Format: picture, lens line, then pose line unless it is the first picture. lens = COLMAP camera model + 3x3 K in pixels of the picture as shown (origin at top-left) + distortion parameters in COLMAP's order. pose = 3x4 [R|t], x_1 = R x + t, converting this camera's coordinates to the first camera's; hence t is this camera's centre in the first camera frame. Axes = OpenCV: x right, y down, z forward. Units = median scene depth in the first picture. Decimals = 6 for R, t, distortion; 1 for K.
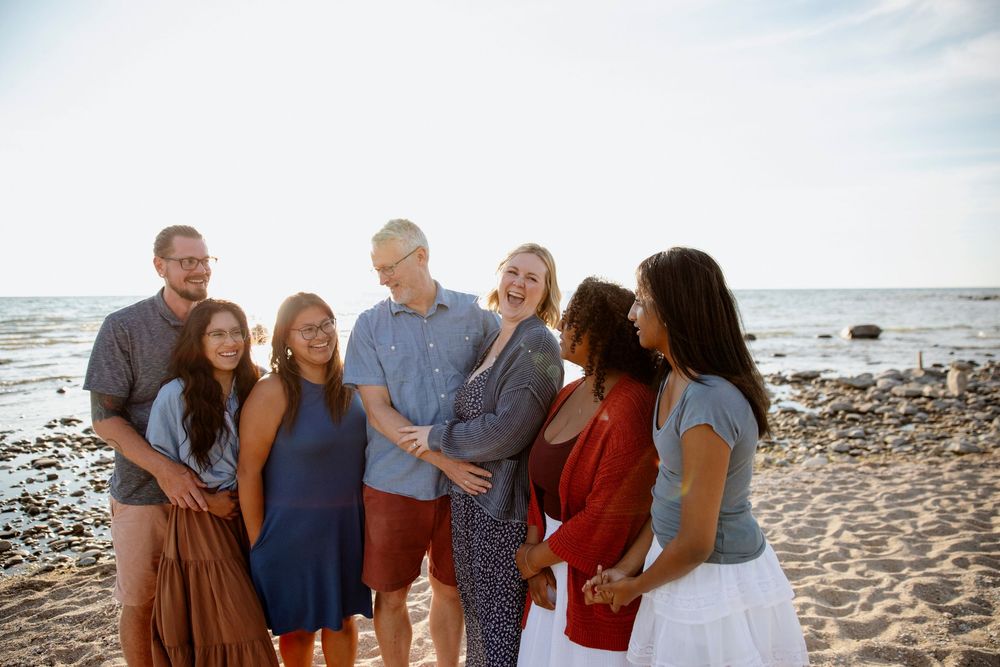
lens RADIAL K [[697.7, 0, 500.0], [0, 697.7, 333.5], [0, 0, 1]] dist [-0.093191, 0.095833]
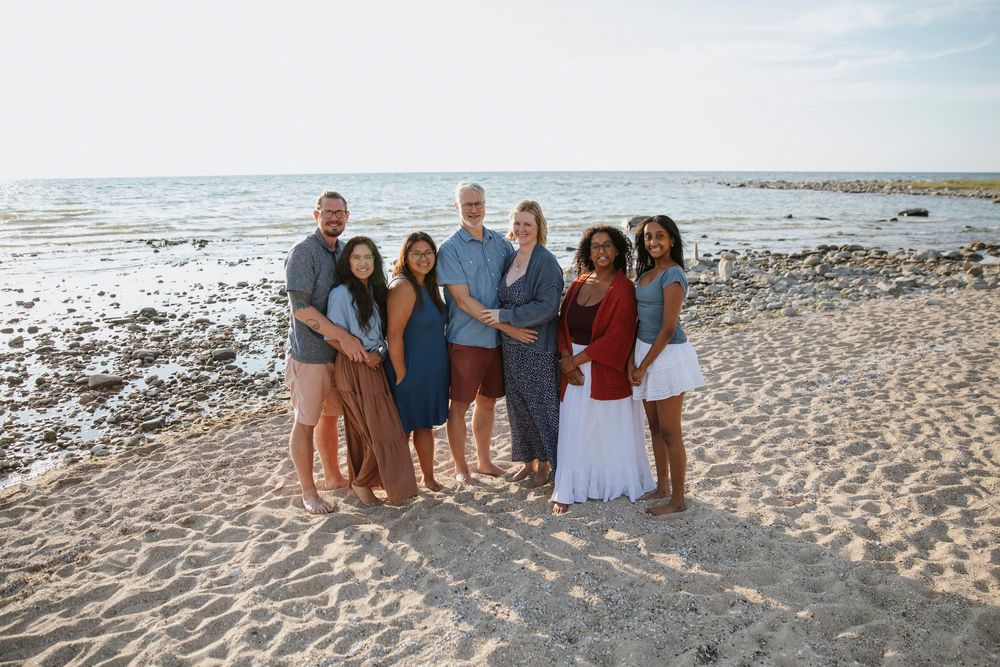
lens RADIAL K [[697.7, 0, 500.0], [0, 697.7, 333.5], [0, 0, 1]] dist [-0.093191, 0.095833]
pose [[0.960399, -0.059321, 0.272240, -0.304948], [0.019219, 0.988850, 0.147669, -0.032451], [-0.277964, -0.136589, 0.950831, -0.385398]]
